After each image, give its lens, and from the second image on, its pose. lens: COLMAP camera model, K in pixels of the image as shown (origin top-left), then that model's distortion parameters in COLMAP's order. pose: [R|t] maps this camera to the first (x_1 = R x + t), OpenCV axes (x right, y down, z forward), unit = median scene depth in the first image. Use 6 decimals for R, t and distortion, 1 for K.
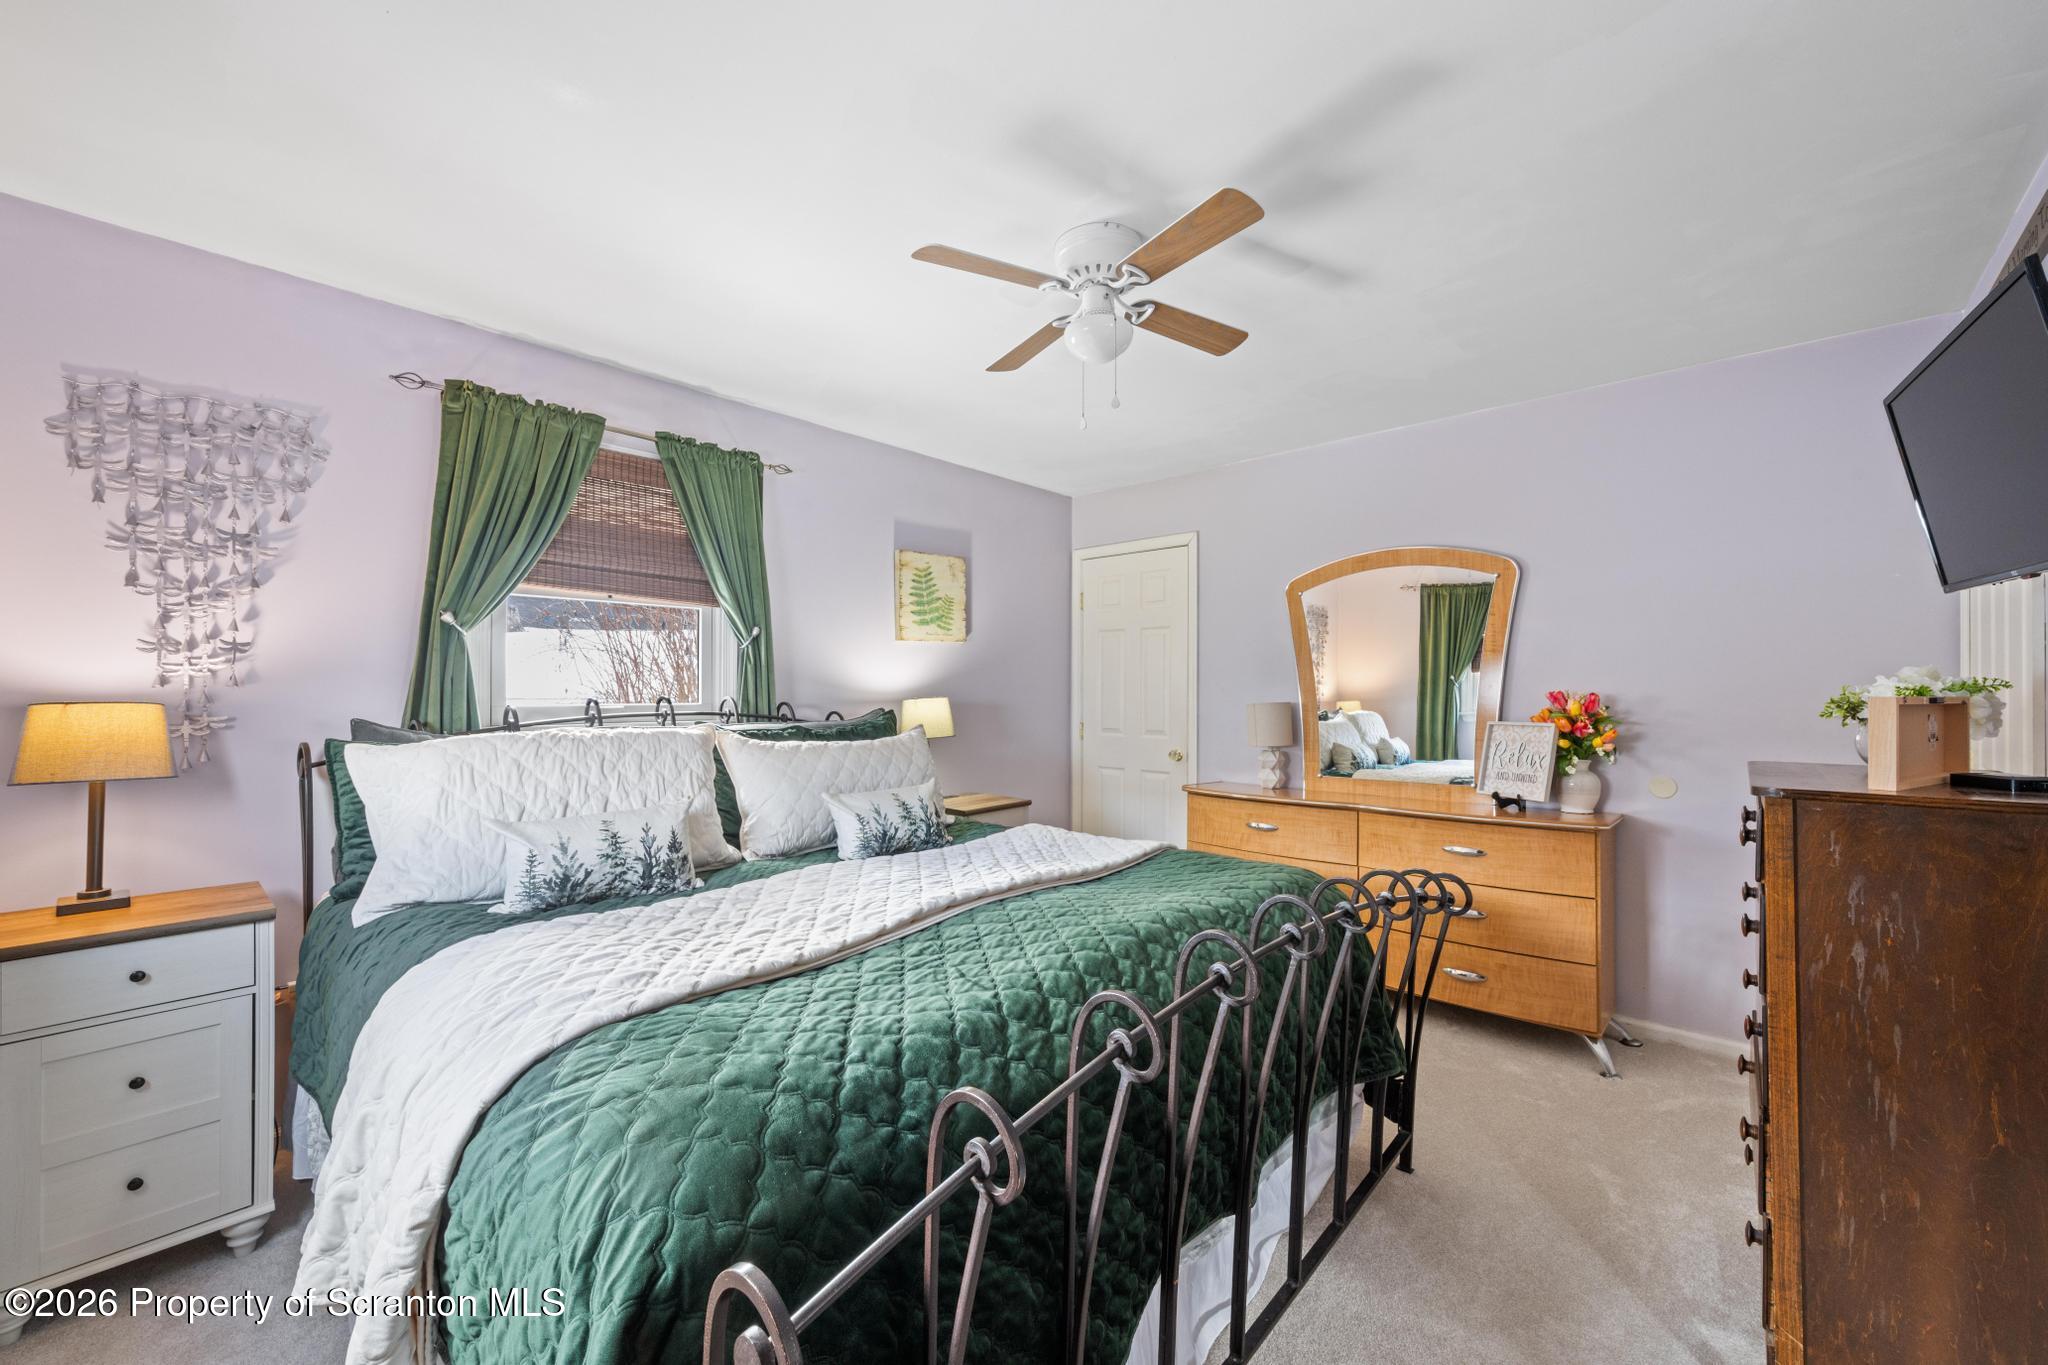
lens RADIAL K [[806.3, 0, 1017.9], [0, 806.3, 693.8], [0, 0, 1]] dist [-0.003111, 0.000457]
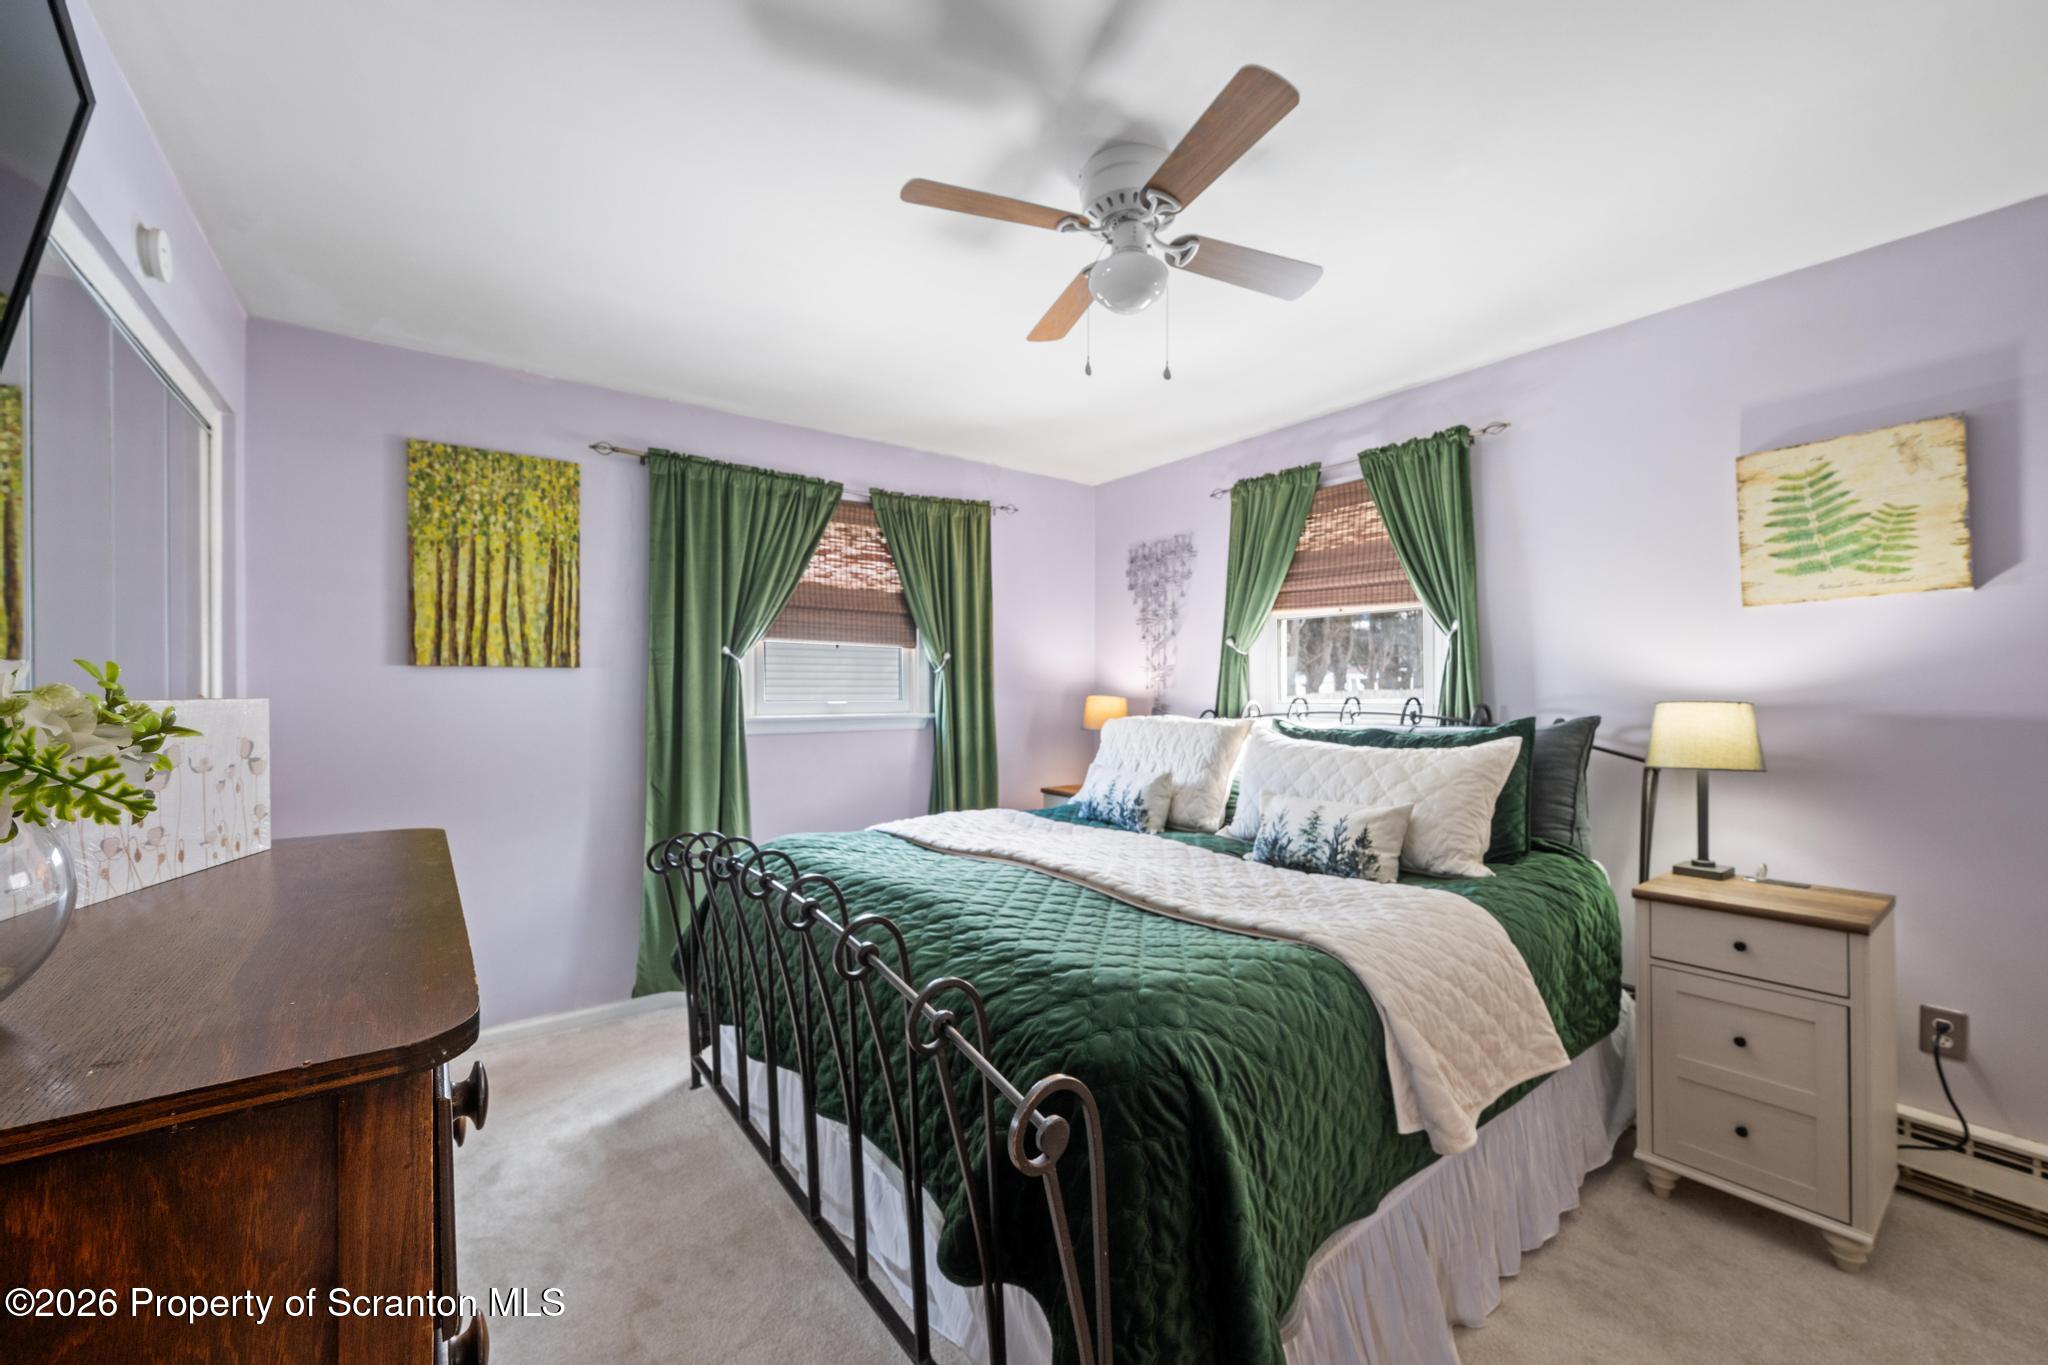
lens RADIAL K [[806.3, 0, 1018.3], [0, 806.3, 676.1], [0, 0, 1]] dist [-0.003111, 0.000457]
pose [[-0.185883, -0.020540, -0.982357, 0.682108], [-0.001445, 0.999786, -0.020631, -0.003167], [0.982571, -0.002415, -0.185873, 0.740255]]
